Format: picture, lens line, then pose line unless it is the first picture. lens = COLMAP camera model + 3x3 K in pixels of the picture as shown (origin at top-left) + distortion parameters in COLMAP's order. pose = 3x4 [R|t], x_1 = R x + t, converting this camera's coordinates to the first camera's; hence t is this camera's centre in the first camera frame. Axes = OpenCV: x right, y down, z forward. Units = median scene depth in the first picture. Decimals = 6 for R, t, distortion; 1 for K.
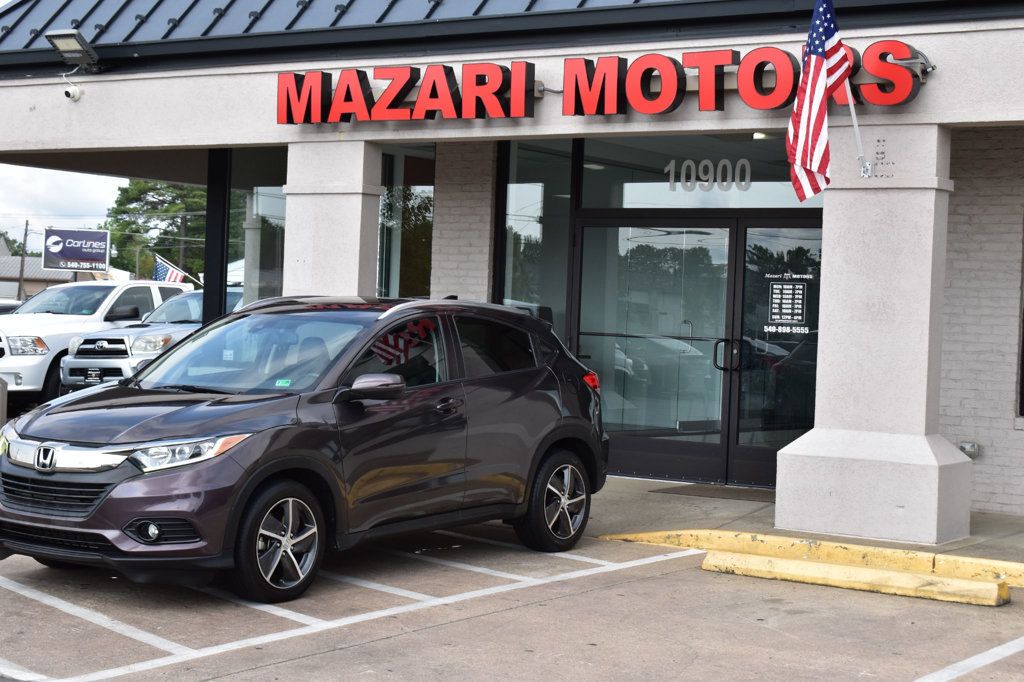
lens RADIAL K [[1861.9, 0, 512.0], [0, 1861.9, 341.0], [0, 0, 1]] dist [0.017187, 0.022057]
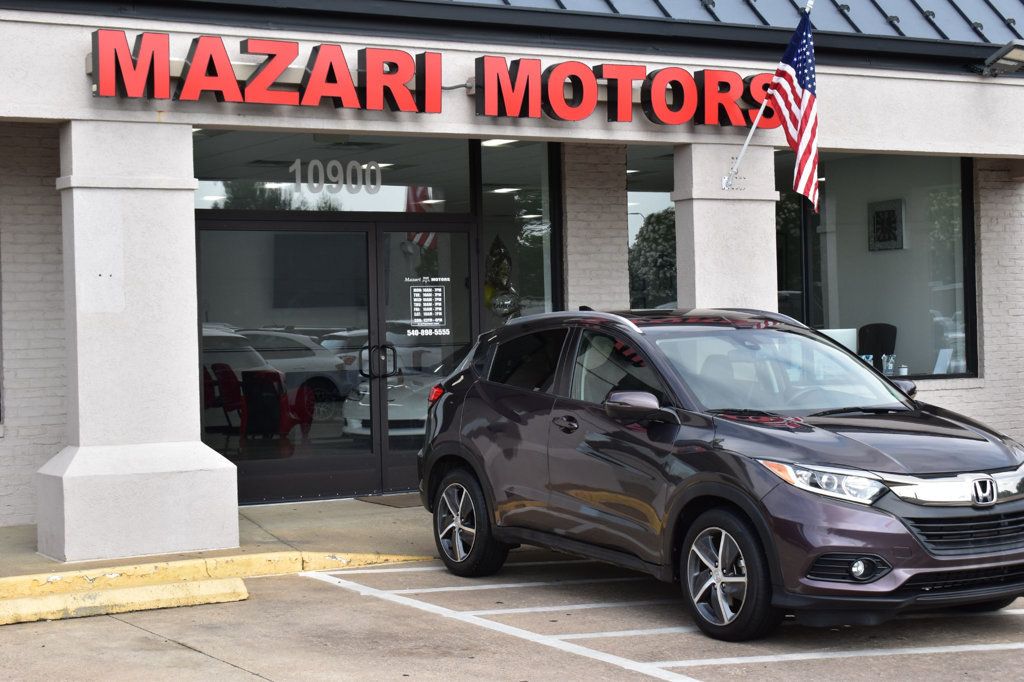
lens RADIAL K [[1881.5, 0, 512.0], [0, 1881.5, 341.0], [0, 0, 1]] dist [0.022246, 0.043772]
pose [[0.415518, -0.053735, 0.907996, -0.804904], [0.050836, 0.998065, 0.035802, -0.037743], [-0.908163, 0.031282, 0.417446, 0.561004]]
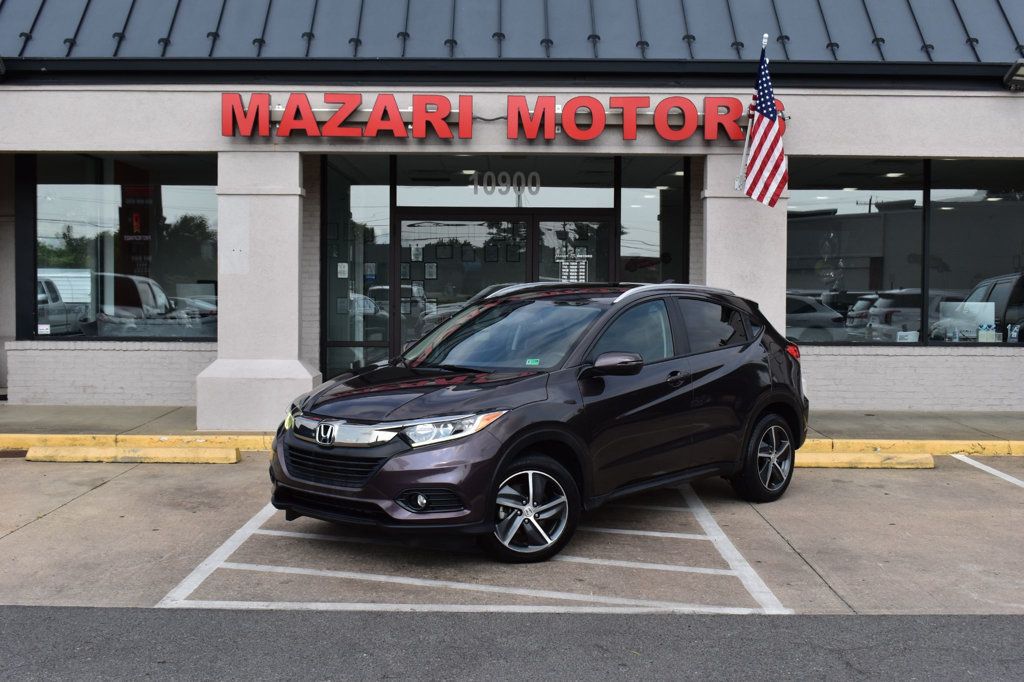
lens RADIAL K [[1305.3, 0, 512.0], [0, 1305.3, 341.0], [0, 0, 1]] dist [-0.043833, -0.037918]
pose [[0.826995, -0.054454, 0.559566, -0.471742], [0.031481, 0.998222, 0.050614, -0.023068], [-0.561327, -0.024242, 0.827239, 0.217375]]
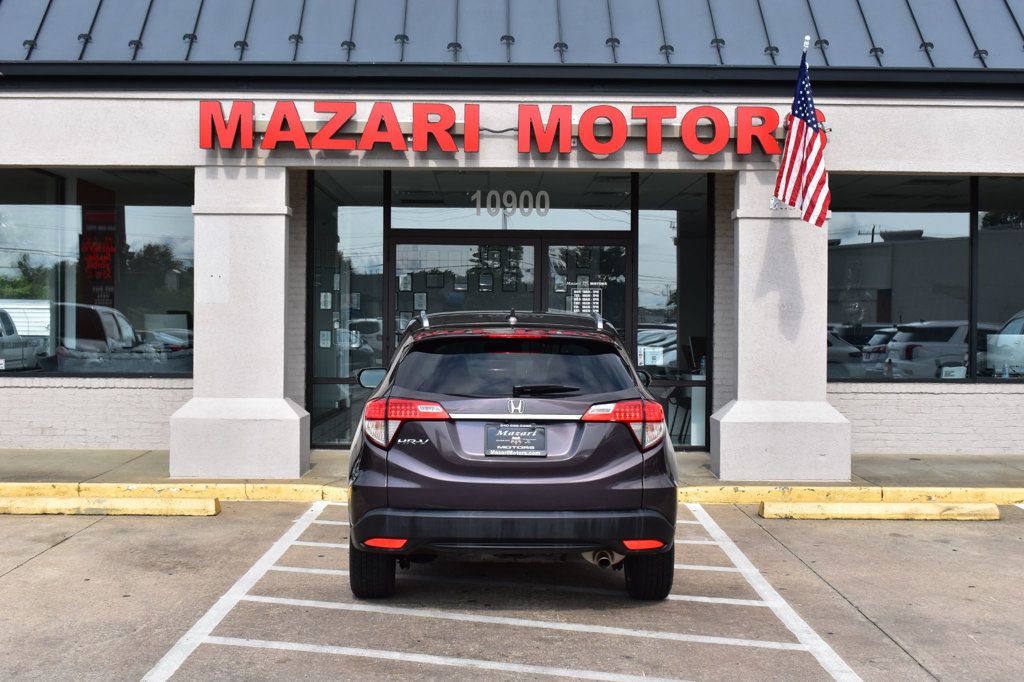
lens RADIAL K [[1376.5, 0, 512.0], [0, 1376.5, 341.0], [0, 0, 1]] dist [-0.032472, -0.045178]
pose [[0.819342, -0.039305, 0.571957, -0.459585], [0.030885, 0.999225, 0.024423, -0.021053], [-0.572473, -0.002346, 0.819920, 0.267872]]
